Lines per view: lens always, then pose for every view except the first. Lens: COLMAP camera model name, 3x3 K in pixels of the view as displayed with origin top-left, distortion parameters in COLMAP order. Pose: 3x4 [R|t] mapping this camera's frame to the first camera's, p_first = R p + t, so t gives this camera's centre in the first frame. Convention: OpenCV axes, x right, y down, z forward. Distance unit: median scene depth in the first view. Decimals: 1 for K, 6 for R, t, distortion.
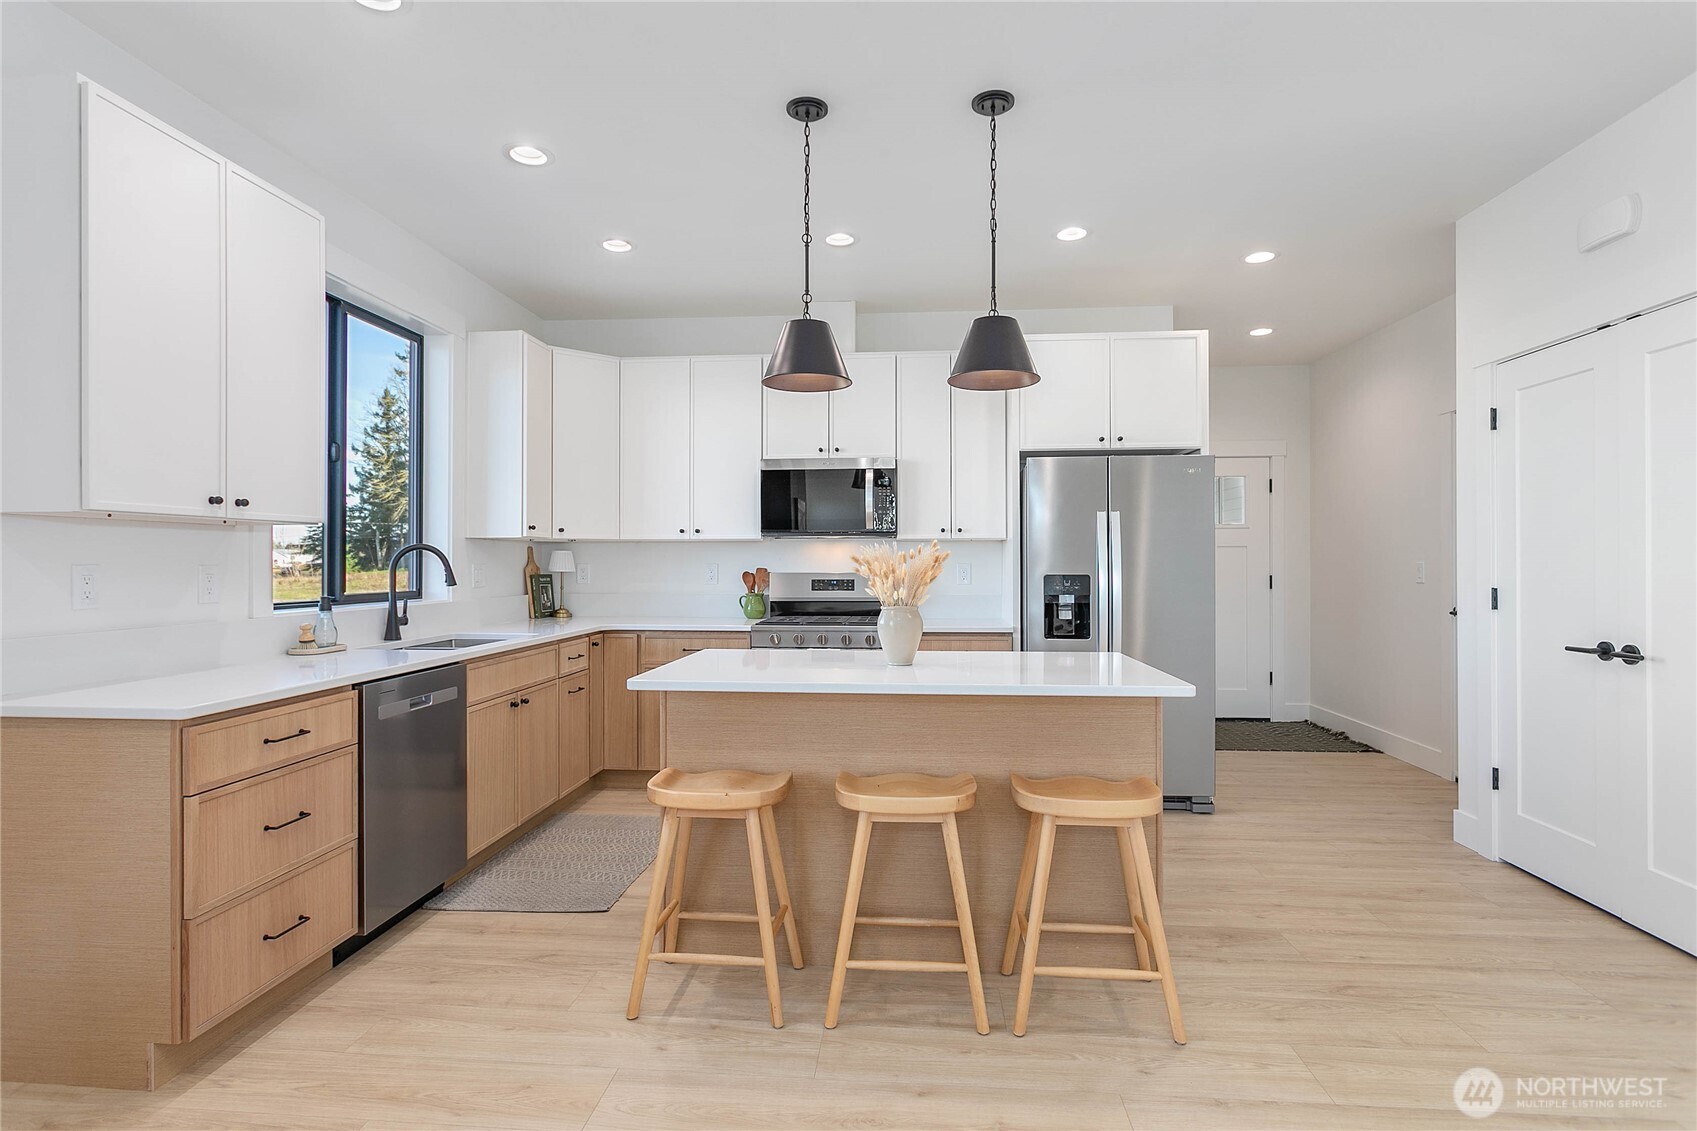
lens RADIAL K [[855.8, 0, 844.6], [0, 855.8, 557.3], [0, 0, 1]] dist [-0.004733, -0.000914]
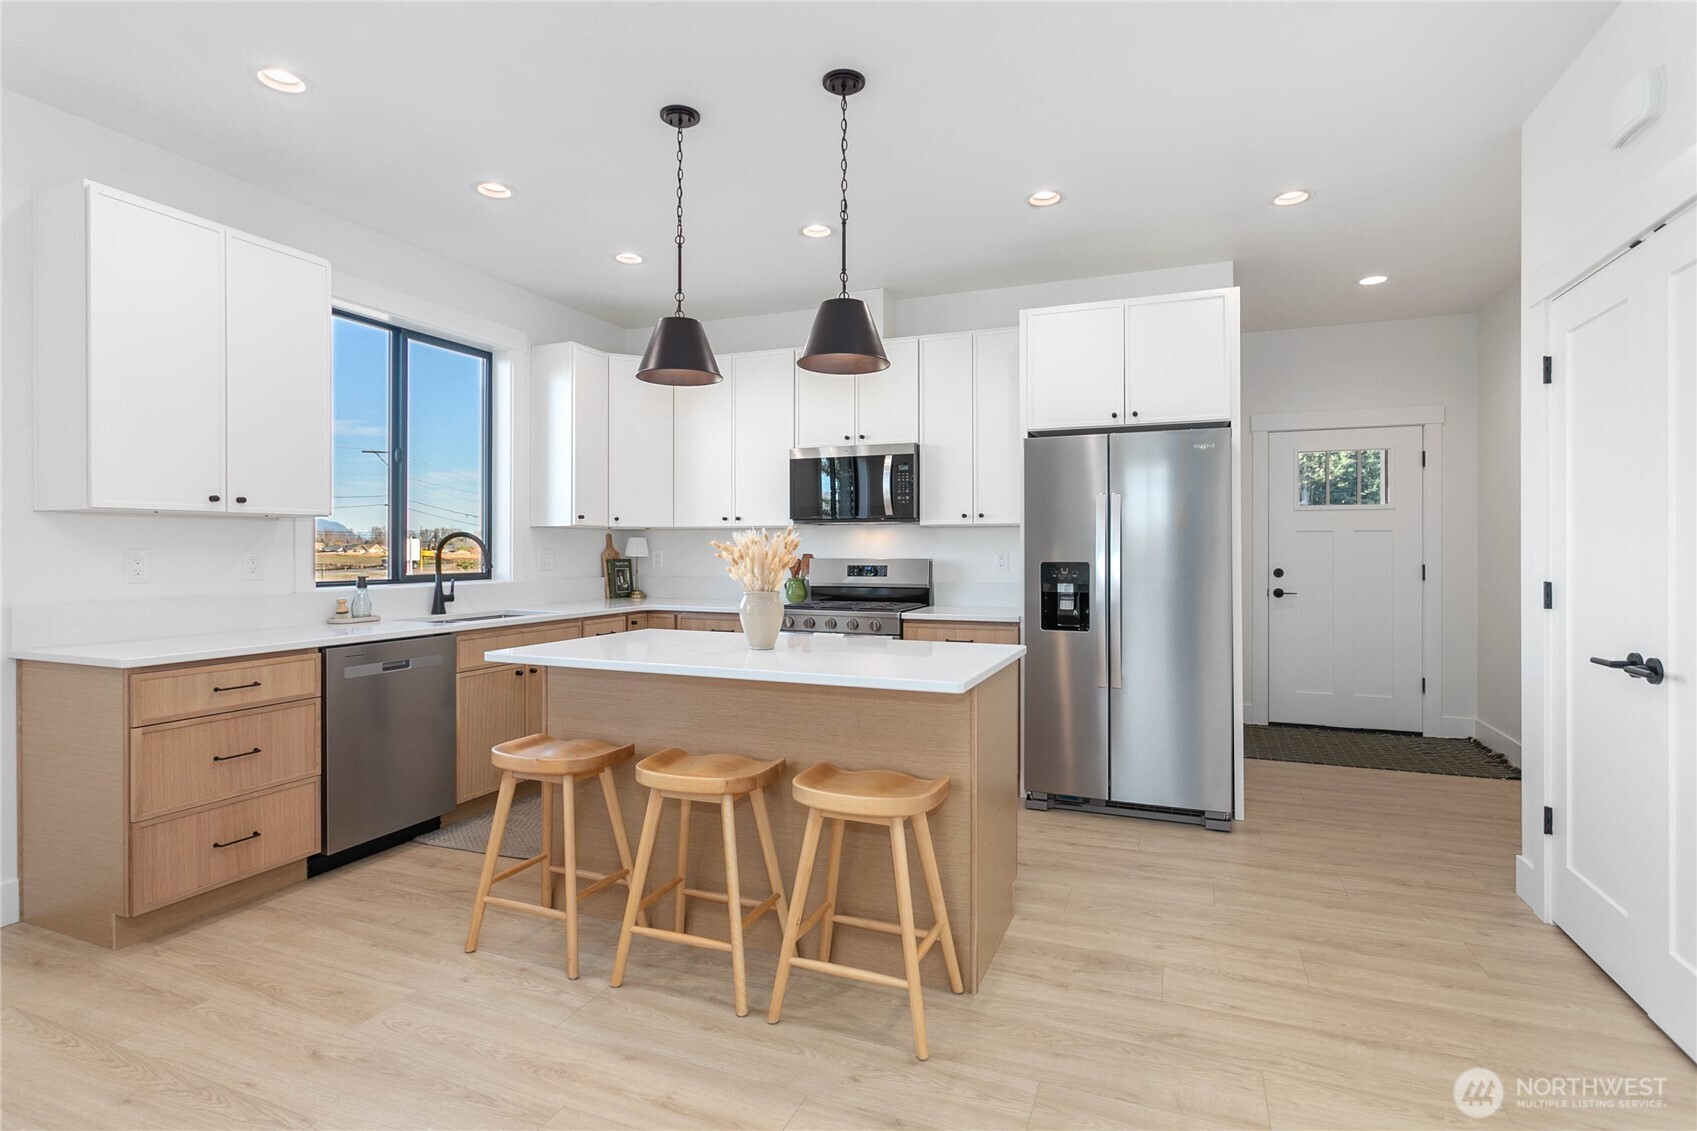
lens RADIAL K [[846.8, 0, 845.3], [0, 846.8, 547.3], [0, 0, 1]] dist [-0.006000, 0.000005]
pose [[0.955753, 0.001125, -0.294170, 0.313542], [0.000113, 0.999991, 0.004191, 0.000205], [0.294172, -0.004039, 0.955744, 0.045728]]
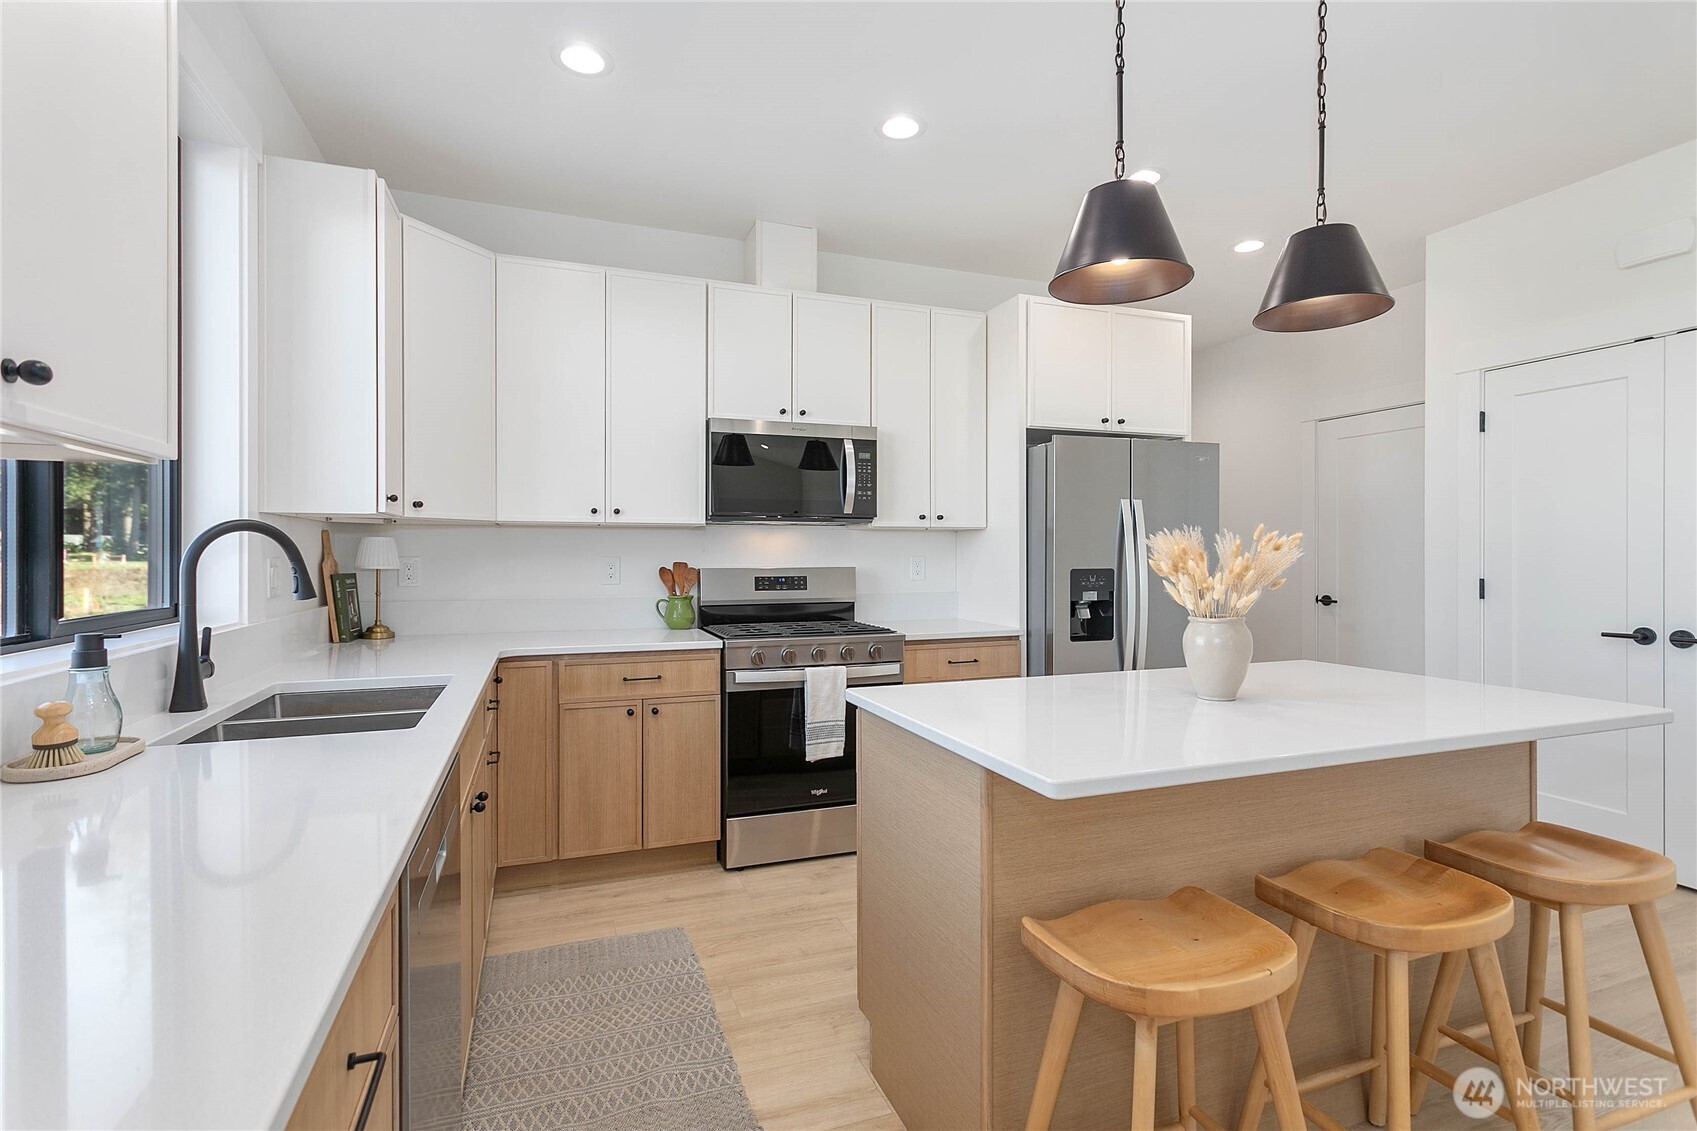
lens RADIAL K [[805.6, 0, 845.9], [0, 805.6, 552.9], [0, 0, 1]] dist [0.001273, 0.000449]
pose [[0.903183, 0.001085, 0.429255, -0.343841], [-0.002608, 0.999992, 0.002959, 0.002028], [-0.429249, -0.003792, 0.903178, 0.364454]]
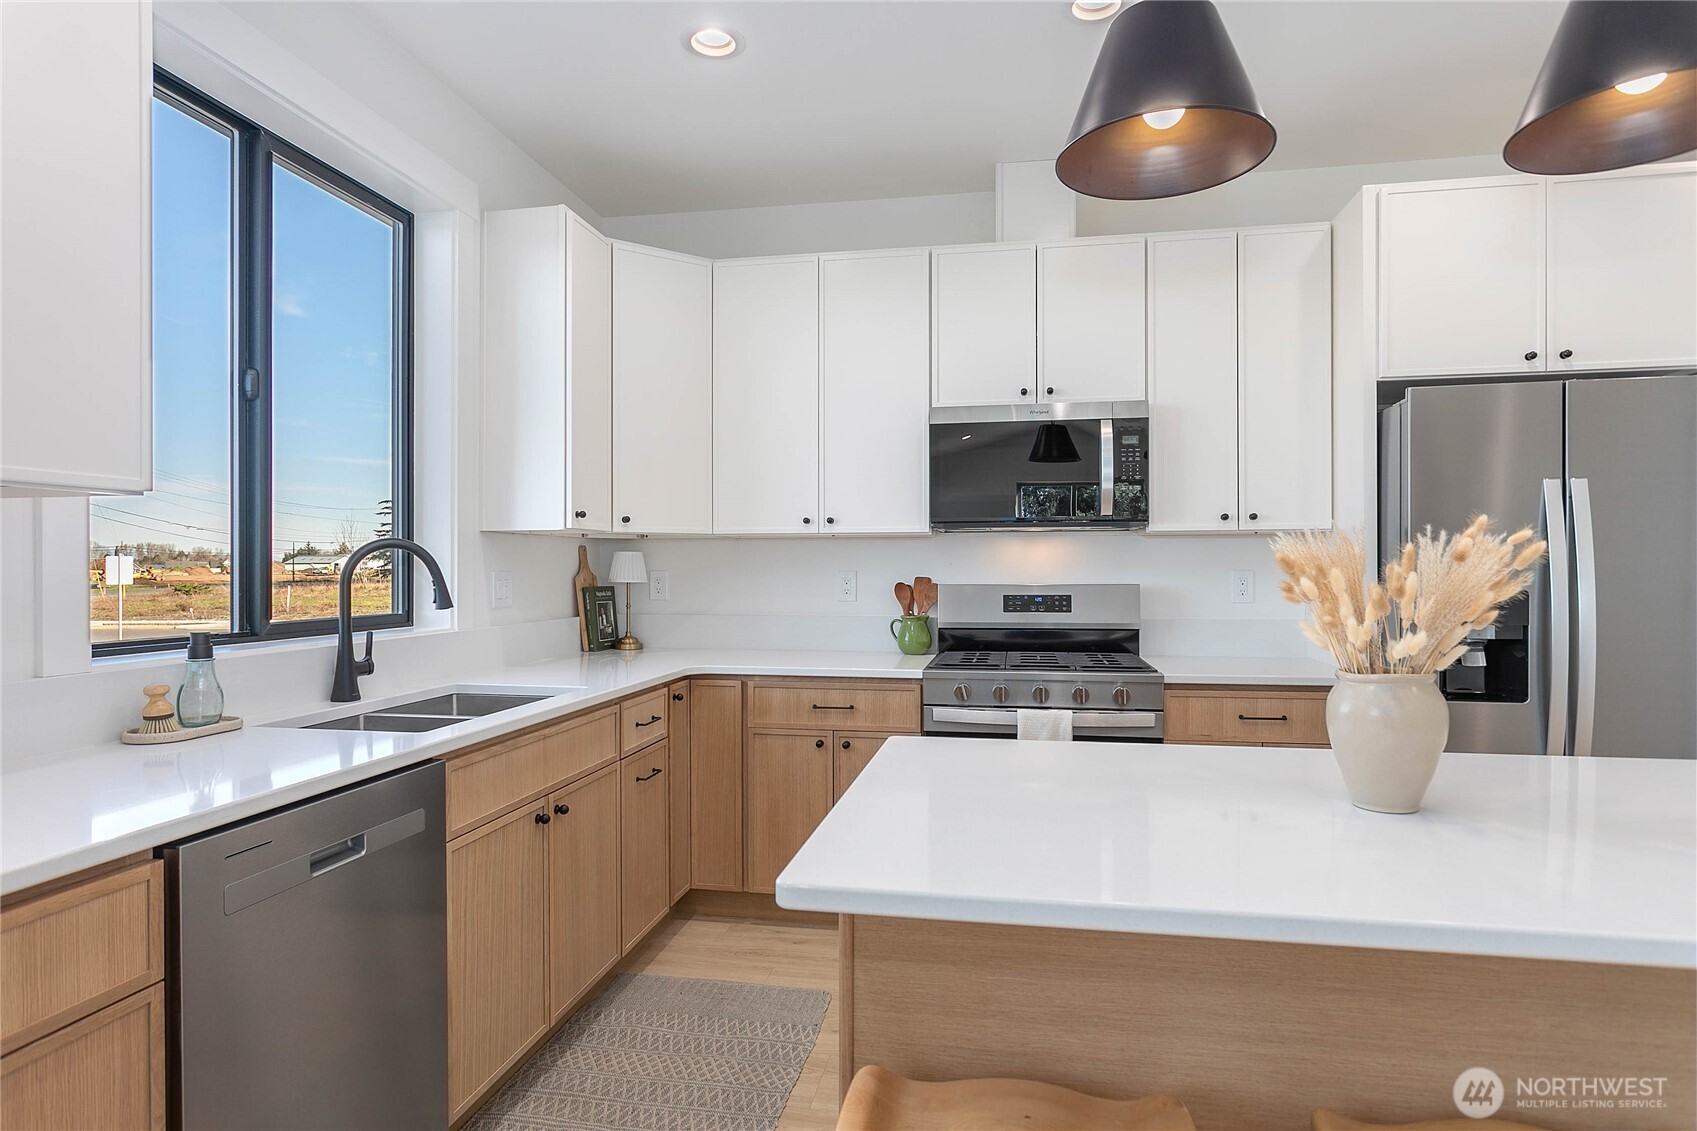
lens RADIAL K [[933.4, 0, 848.5], [0, 933.4, 565.5], [0, 0, 1]] dist [-0.003936, 0.001580]
pose [[0.995544, -0.000892, -0.094295, -0.108522], [0.001214, 0.999994, 0.003353, 0.001301], [0.094292, -0.003453, 0.995539, 0.350308]]
